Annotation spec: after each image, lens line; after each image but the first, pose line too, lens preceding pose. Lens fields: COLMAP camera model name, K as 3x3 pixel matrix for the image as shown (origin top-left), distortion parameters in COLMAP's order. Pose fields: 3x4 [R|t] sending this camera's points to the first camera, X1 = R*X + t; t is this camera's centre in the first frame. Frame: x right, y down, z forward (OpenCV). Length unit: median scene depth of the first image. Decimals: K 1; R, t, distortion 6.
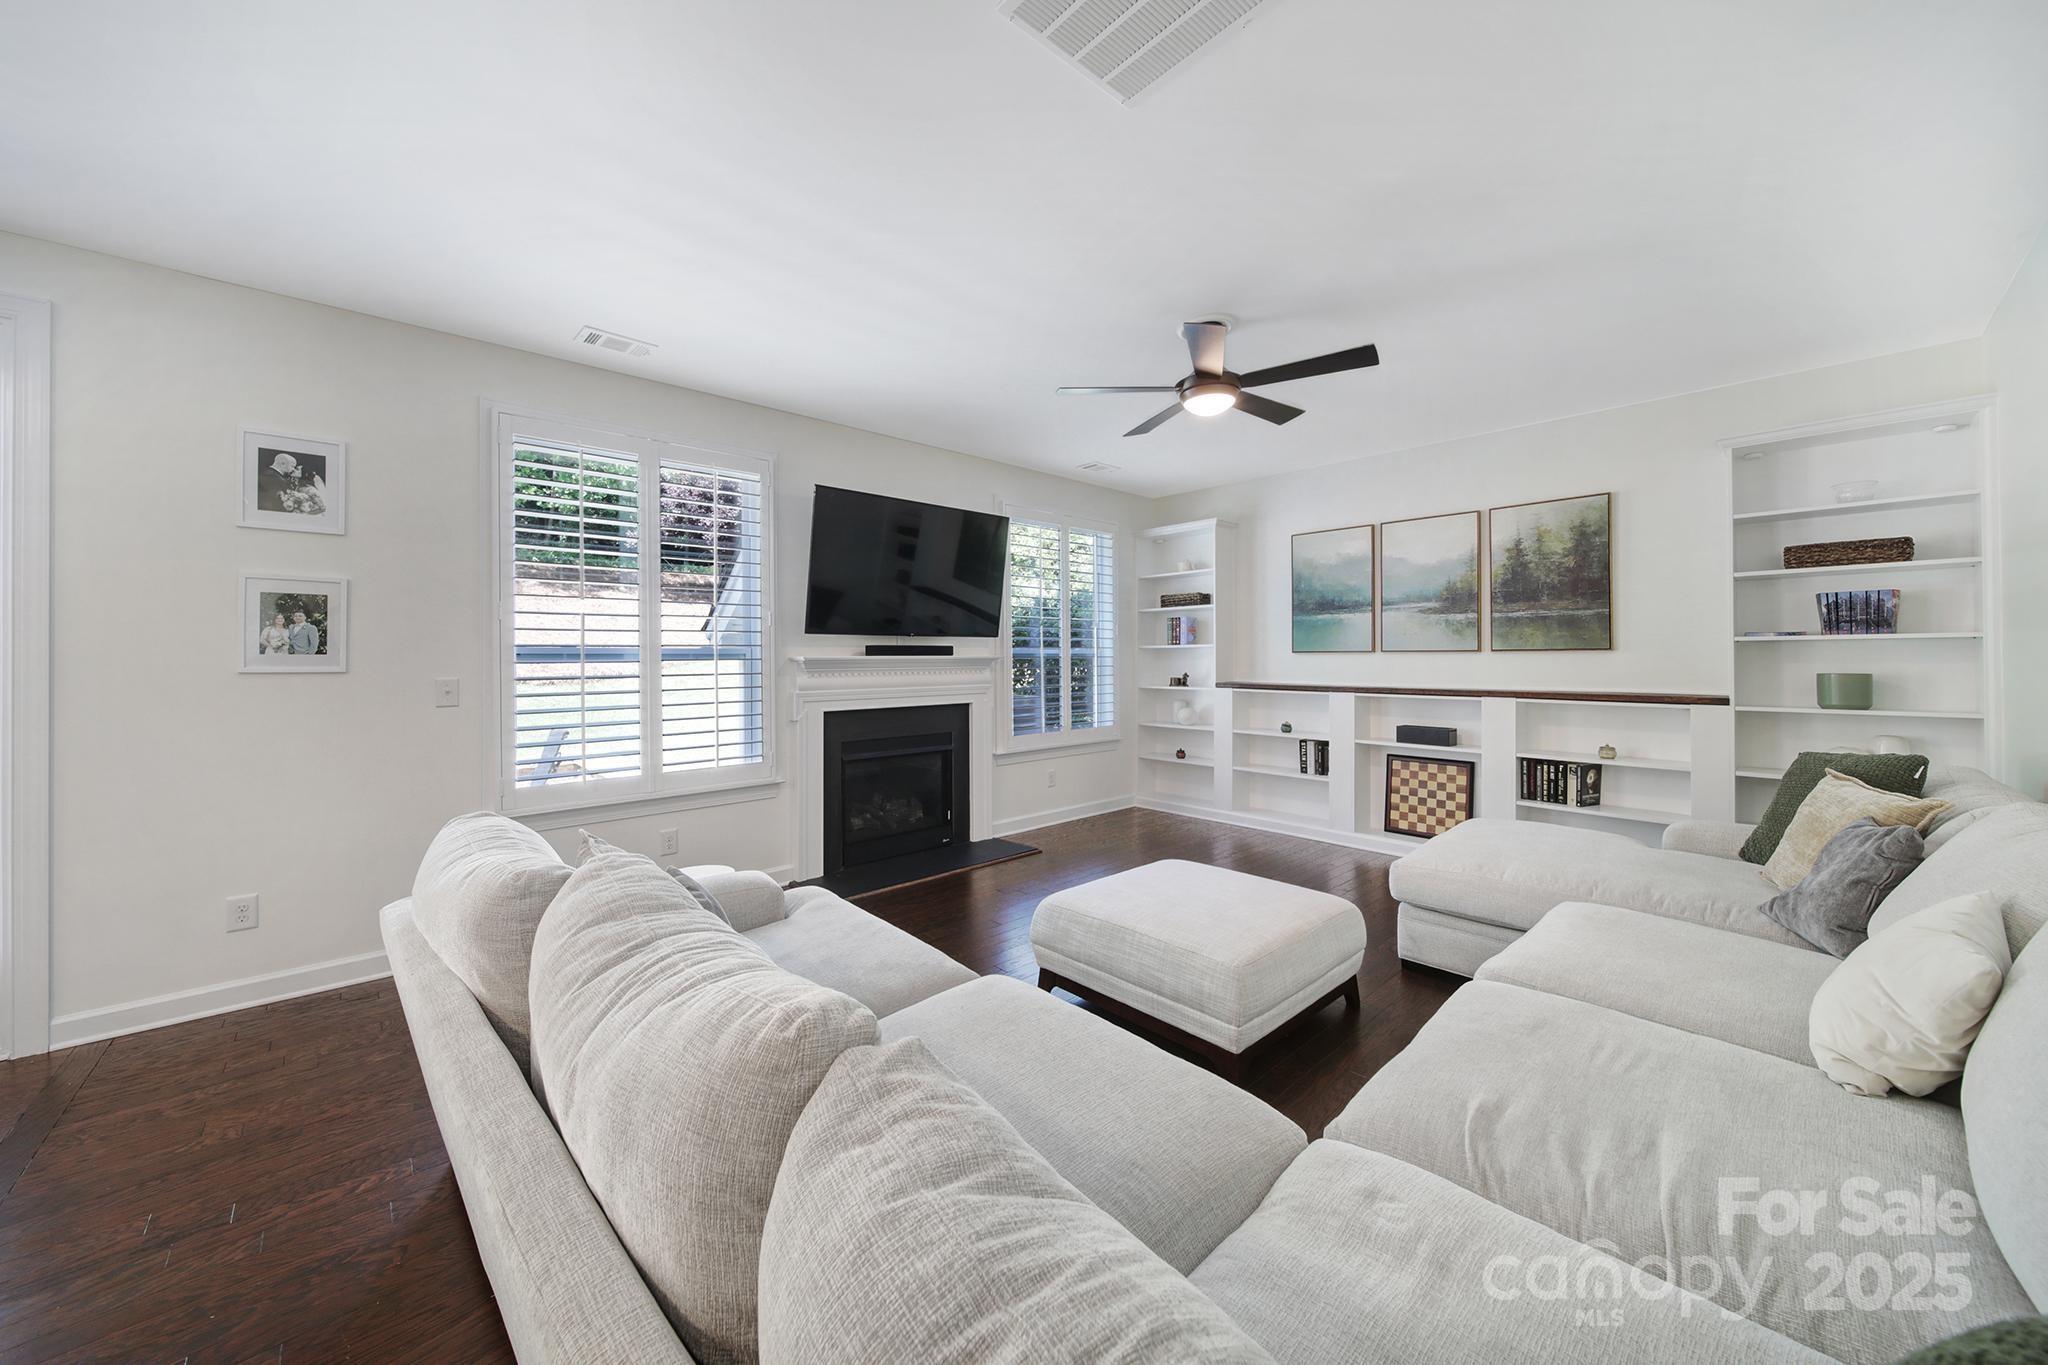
lens RADIAL K [[723.0, 0, 1002.4], [0, 723.0, 652.5], [0, 0, 1]] dist [-0.000892, -0.000534]
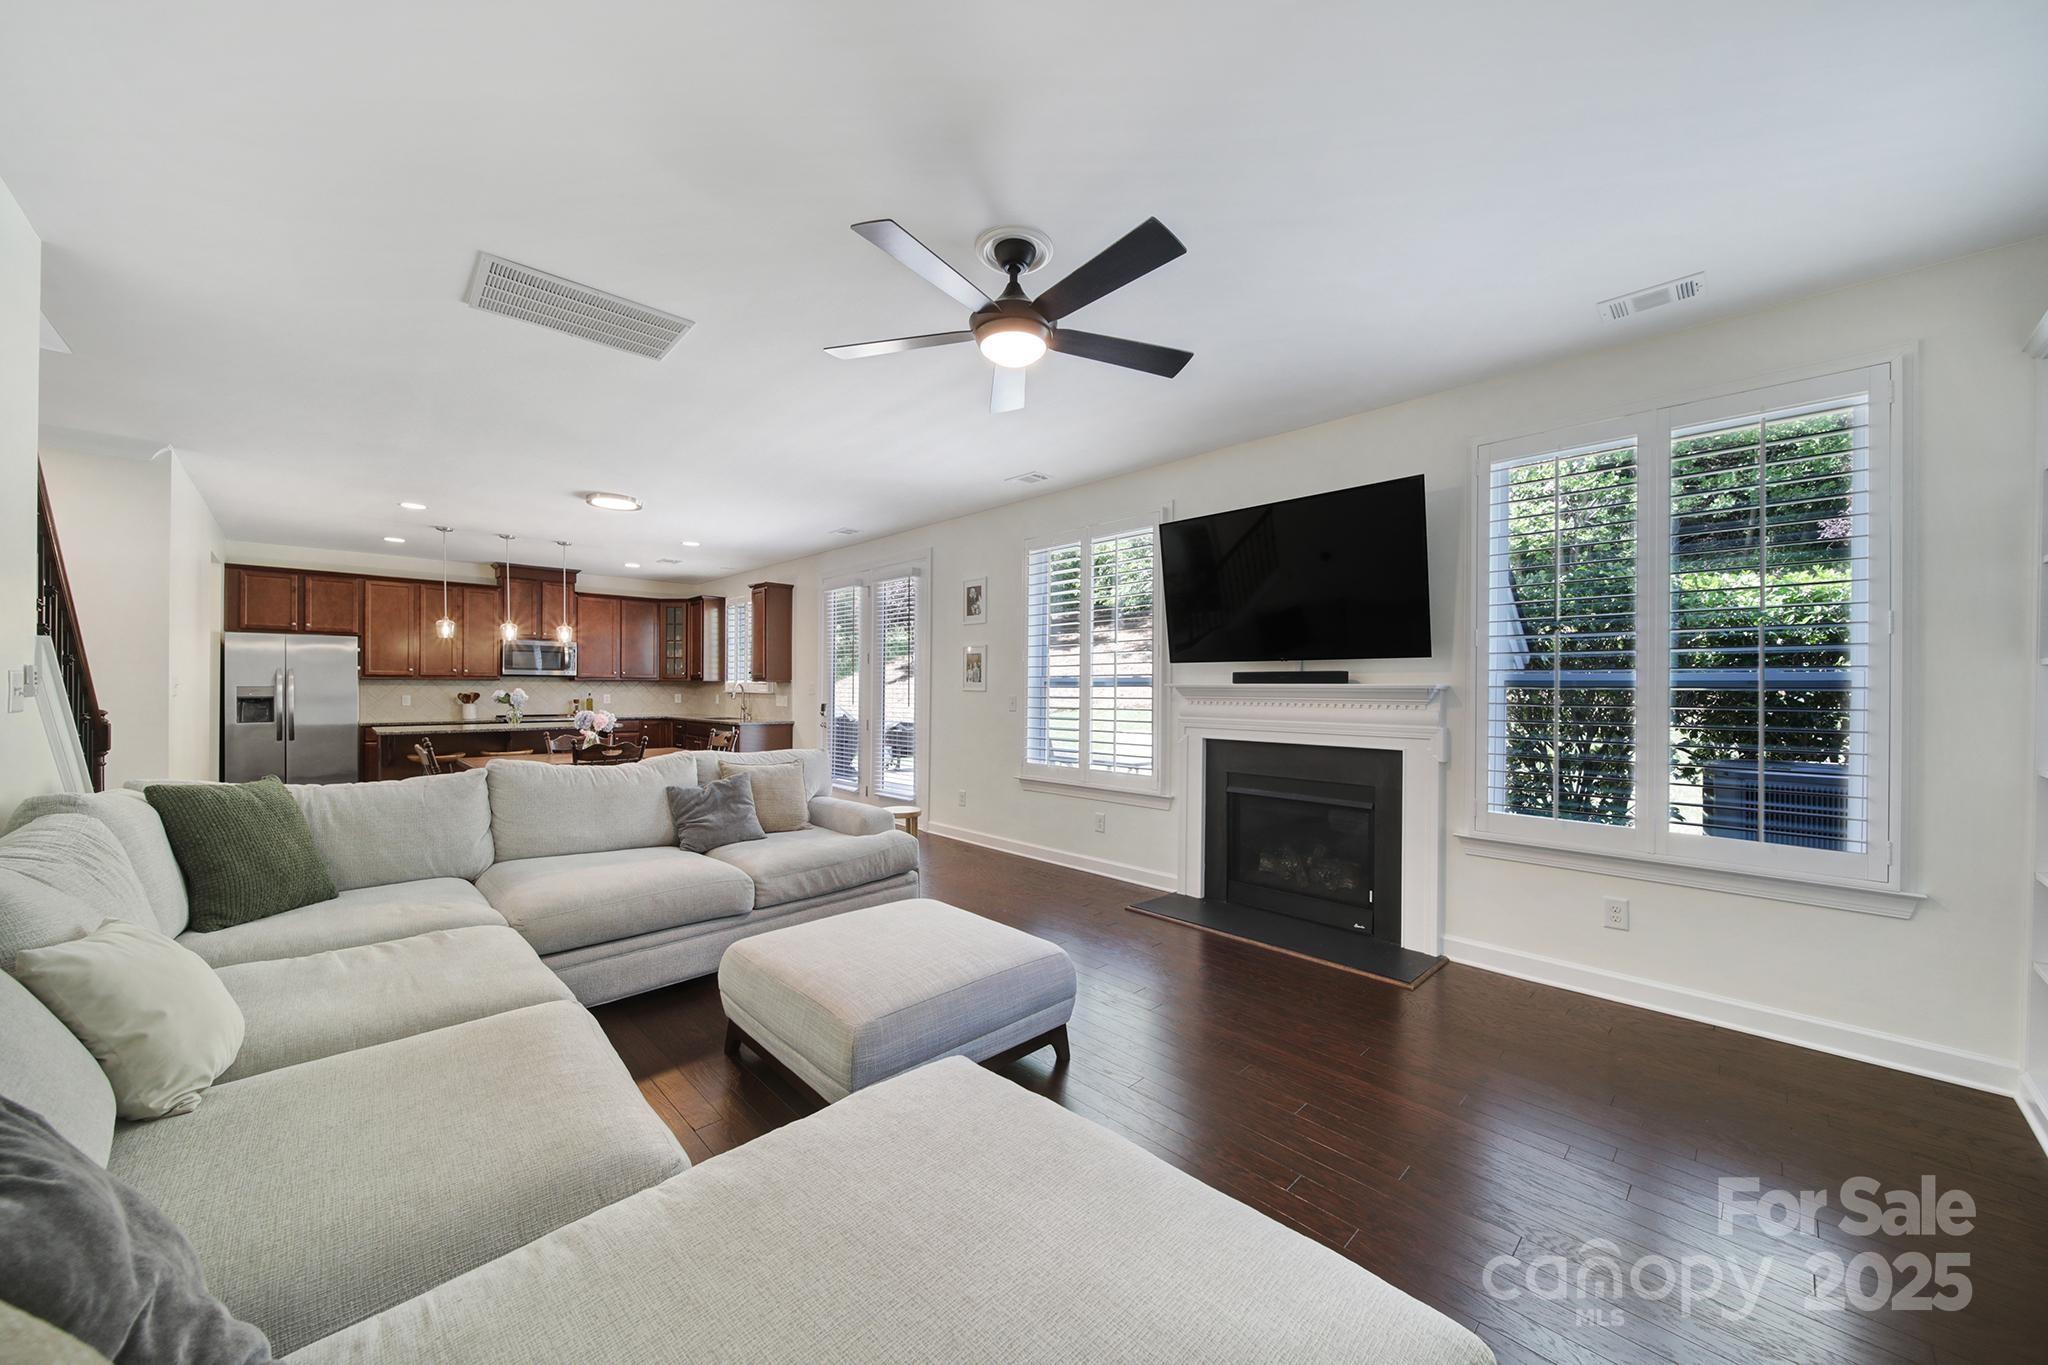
lens RADIAL K [[723.0, 0, 1018.8], [0, 723.0, 688.5], [0, 0, 1]] dist [-0.000892, -0.000534]
pose [[0.034031, 0.007390, -0.999393, 0.705333], [0.002577, 0.999969, 0.007482, 0.003094], [0.999417, -0.002830, 0.034011, 0.656738]]
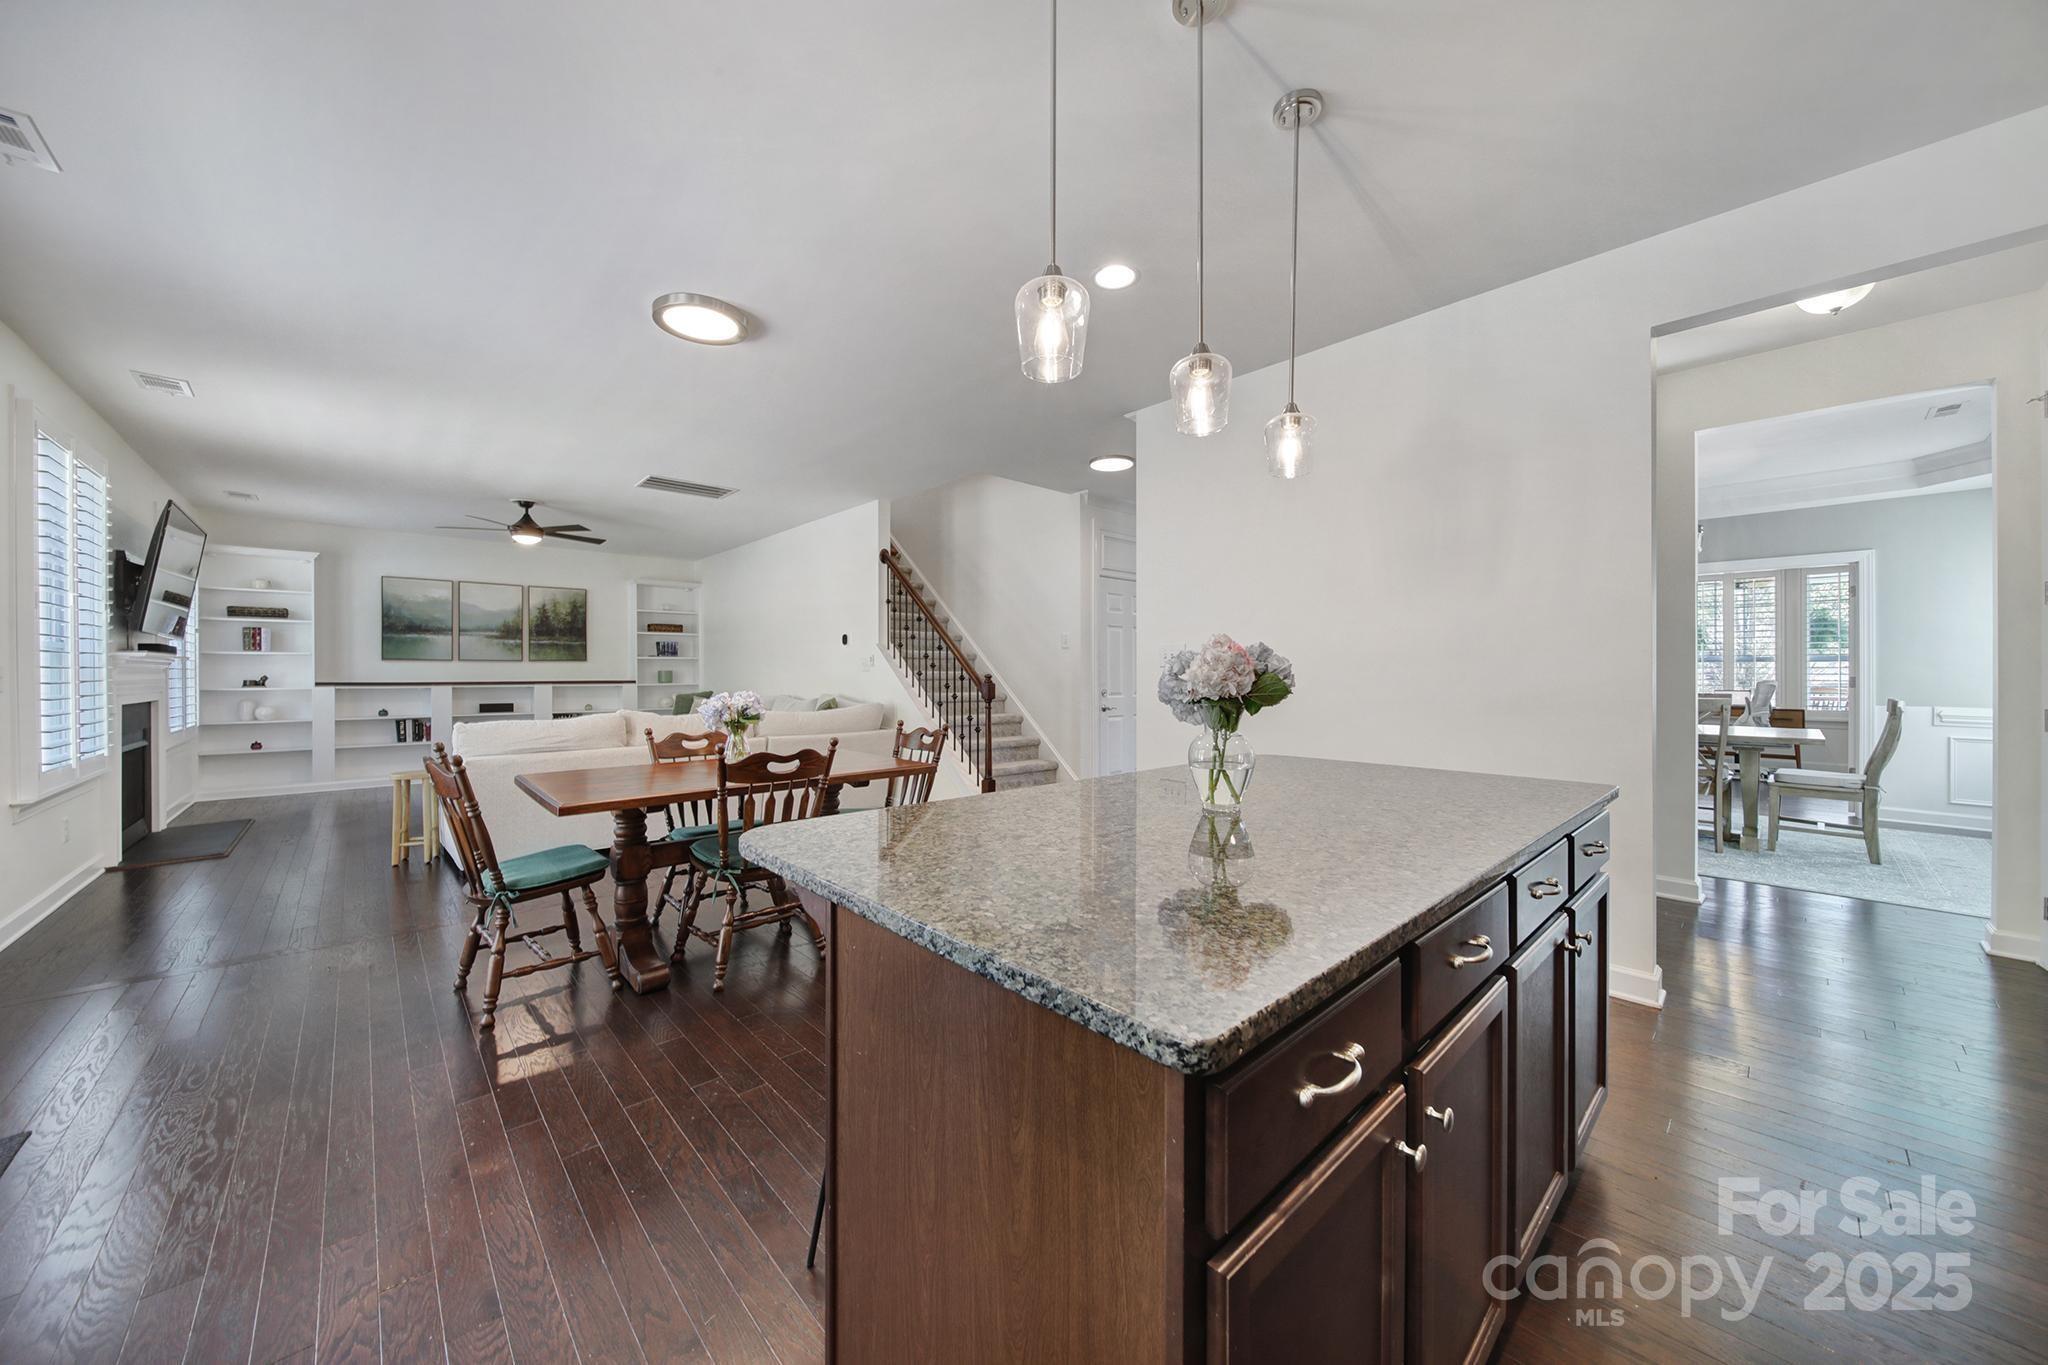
lens RADIAL K [[723.0, 0, 1032.5], [0, 723.0, 674.1], [0, 0, 1]] dist [-0.000892, -0.000534]
pose [[-0.017919, 0.000510, 0.999839, -1.227936], [-0.003592, 0.999993, -0.000574, 0.029402], [-0.999833, -0.003601, -0.017917, -0.284710]]
